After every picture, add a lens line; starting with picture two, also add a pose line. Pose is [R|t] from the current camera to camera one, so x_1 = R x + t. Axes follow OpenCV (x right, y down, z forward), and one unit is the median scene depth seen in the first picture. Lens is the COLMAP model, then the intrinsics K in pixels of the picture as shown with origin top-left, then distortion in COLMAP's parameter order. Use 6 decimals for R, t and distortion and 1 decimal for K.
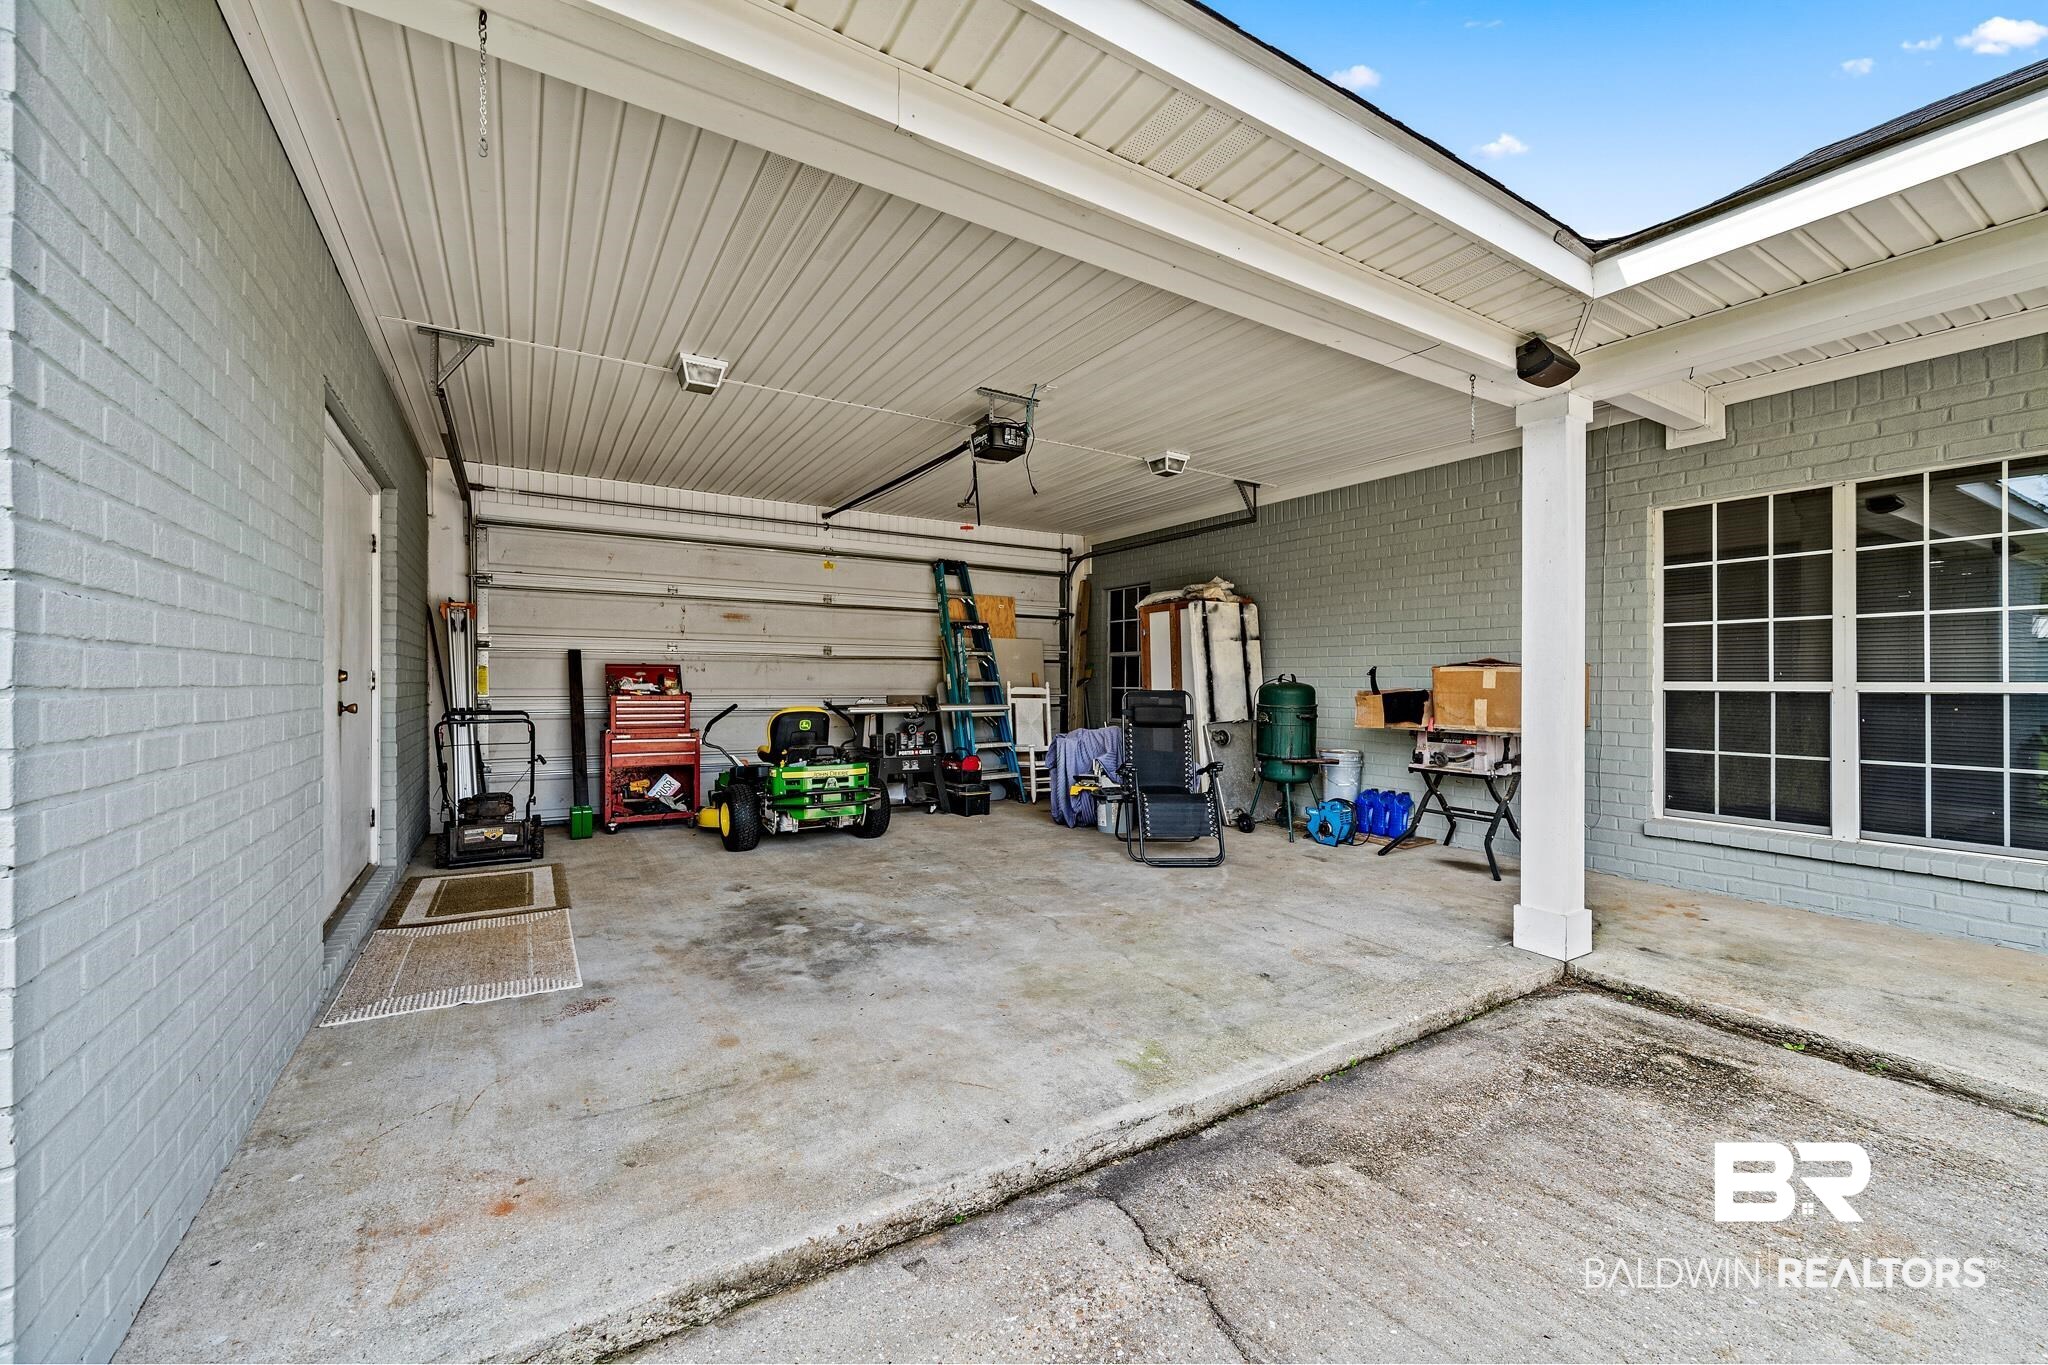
lens RADIAL K [[813.8, 0, 1012.9], [0, 813.8, 677.7], [0, 0, 1]] dist [-0.003218, 0.000340]
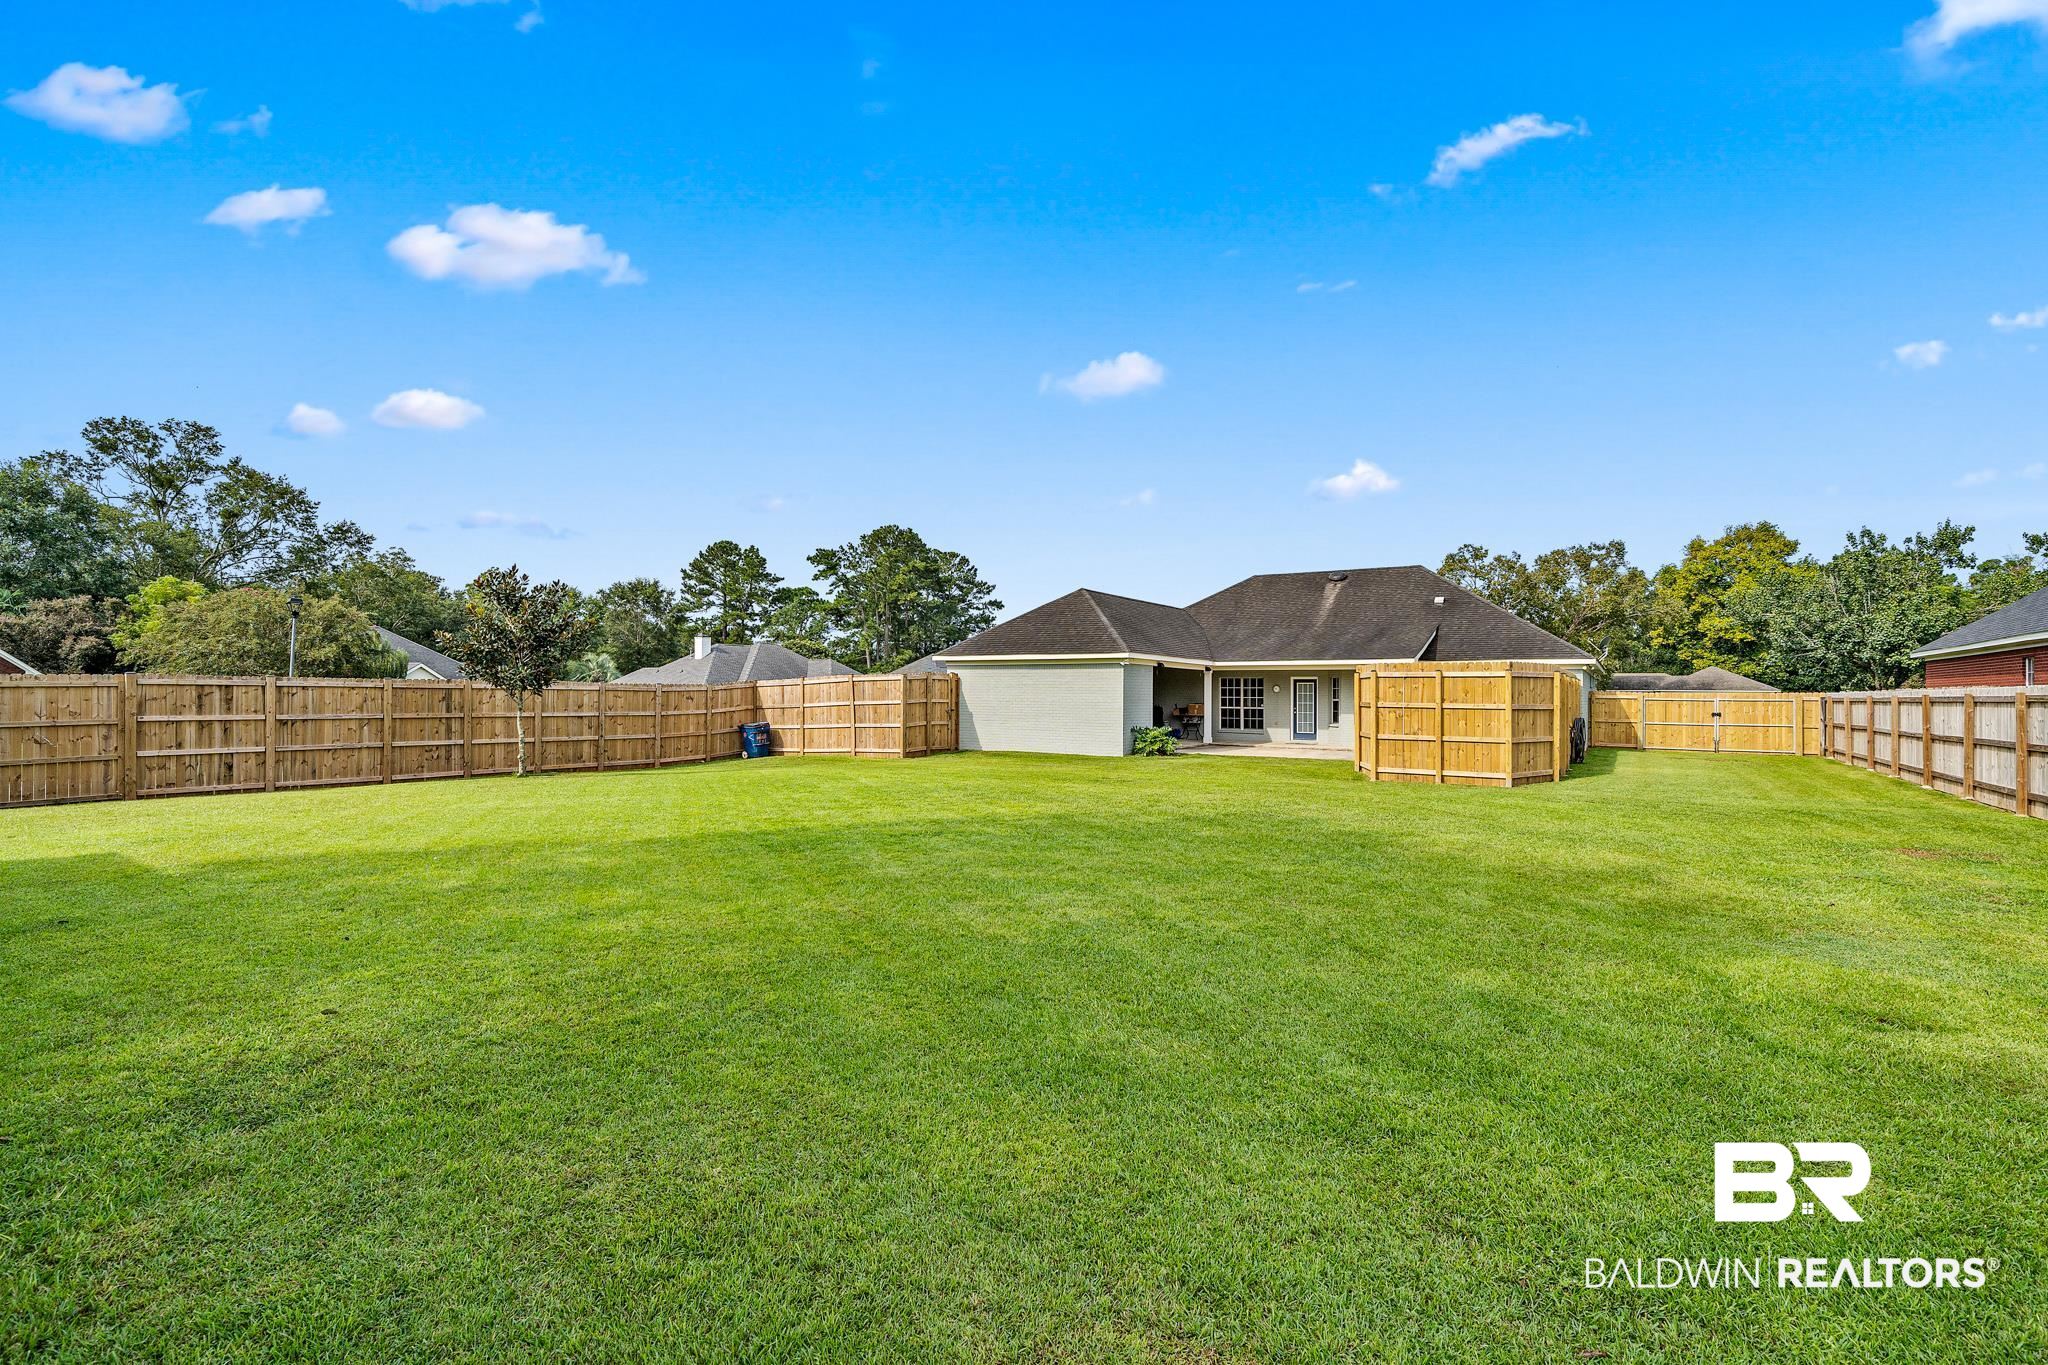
lens RADIAL K [[915.9, 0, 1041.4], [0, 915.9, 686.5], [0, 0, 1]] dist [-0.000275, 0.000258]
pose [[0.897356, 0.010046, 0.441192, -4.952475], [-0.009489, 0.999949, -0.003469, -0.158805], [-0.441205, -0.001073, 0.897406, -6.582786]]
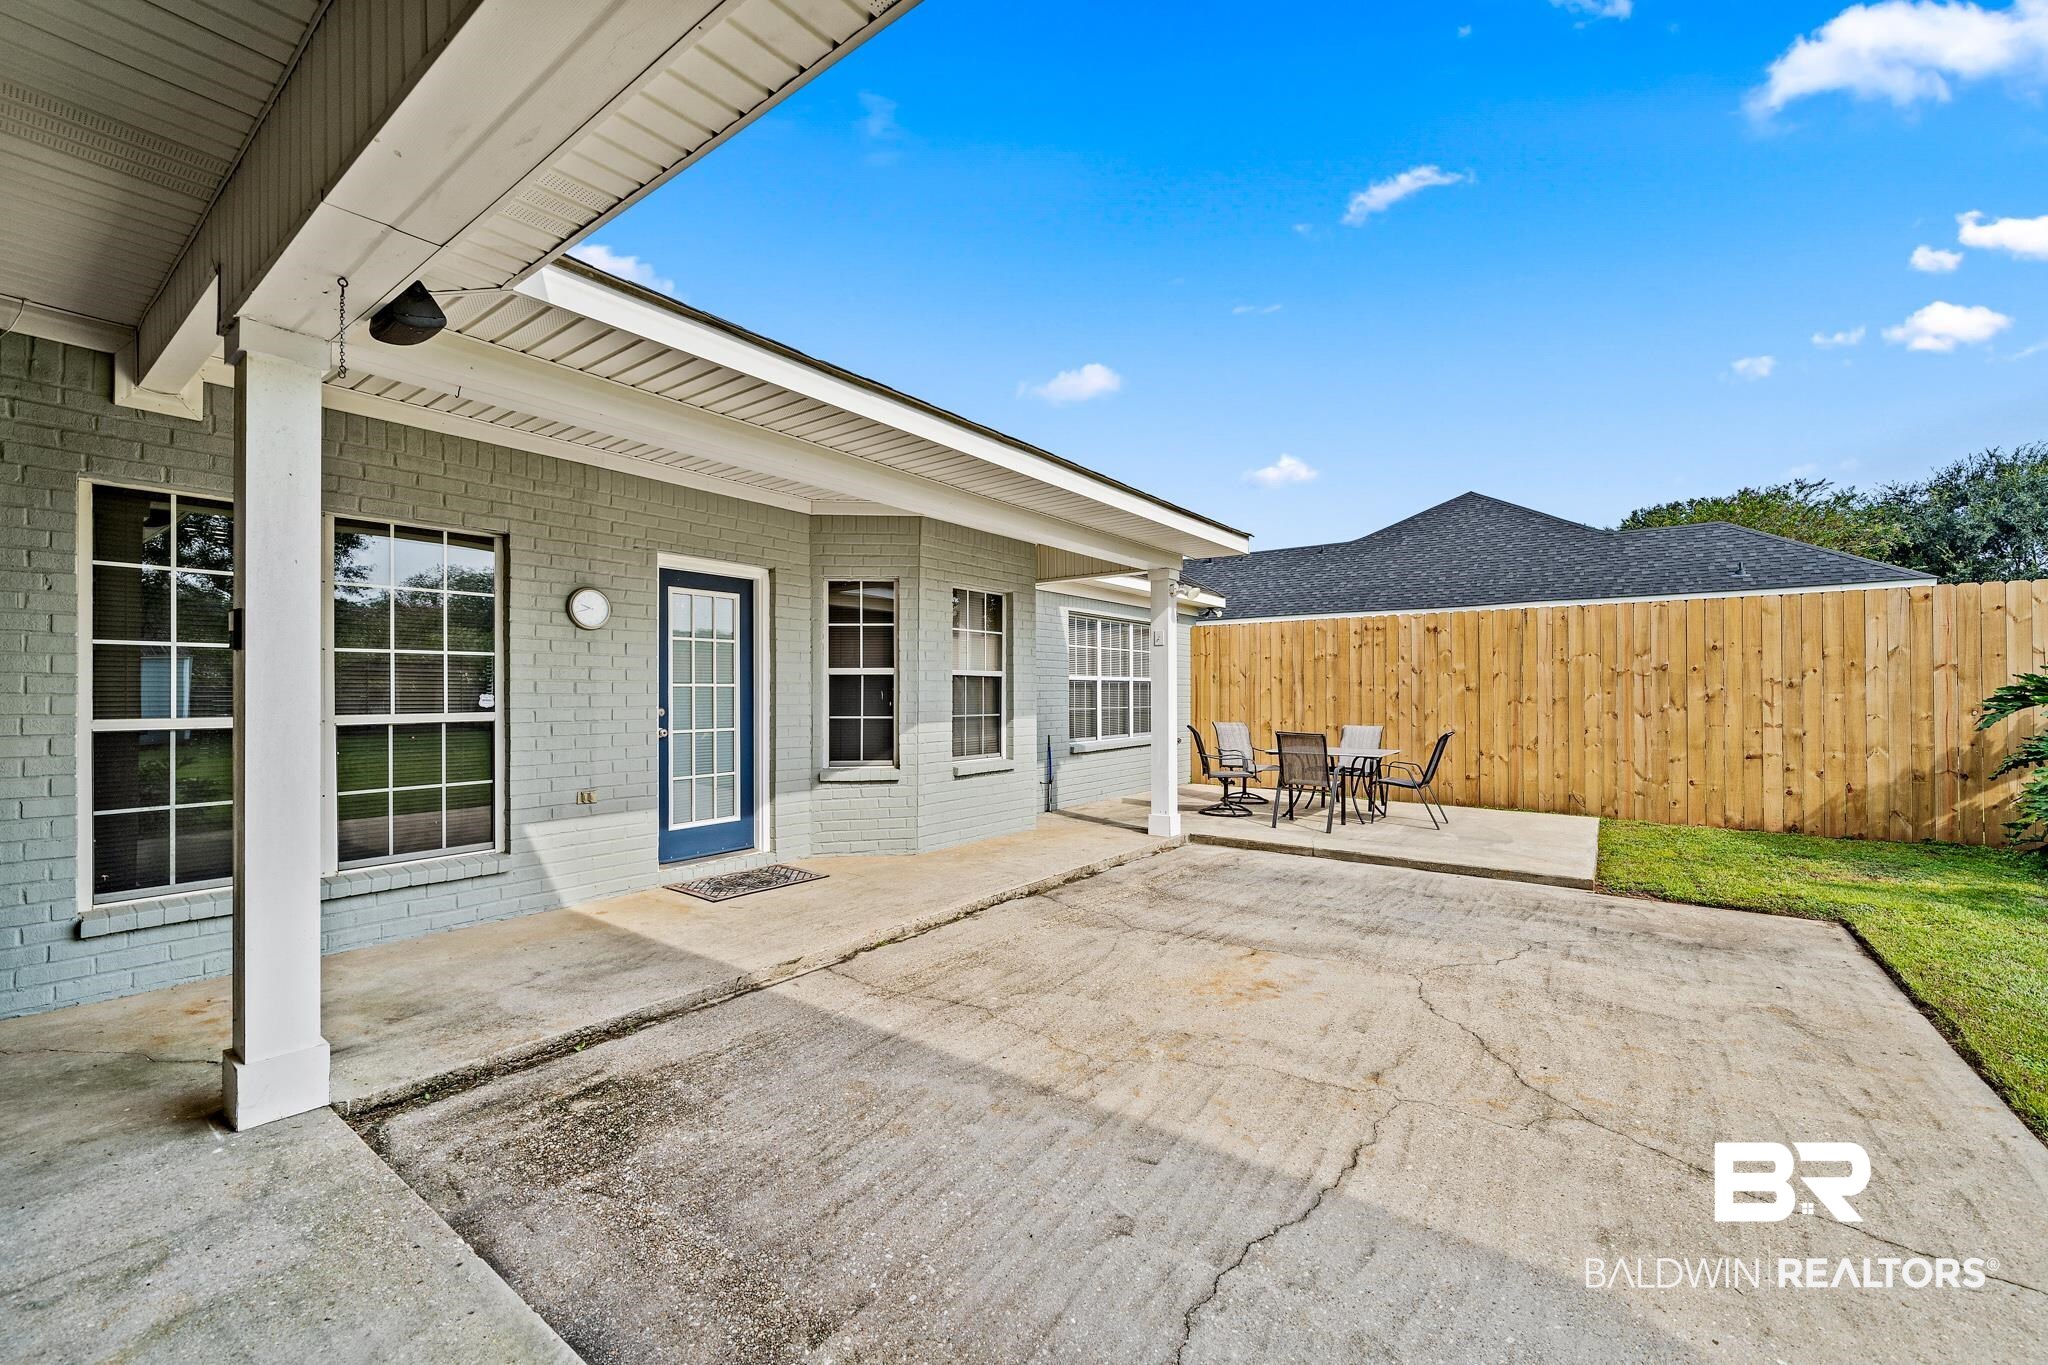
lens RADIAL K [[813.8, 0, 1034.5], [0, 813.8, 685.6], [0, 0, 1]] dist [-0.003218, 0.000340]
pose [[-0.383263, 0.006365, 0.923617, -0.270413], [-0.001461, 0.999971, -0.007497, -0.031287], [-0.923638, -0.004223, -0.383242, 0.725239]]
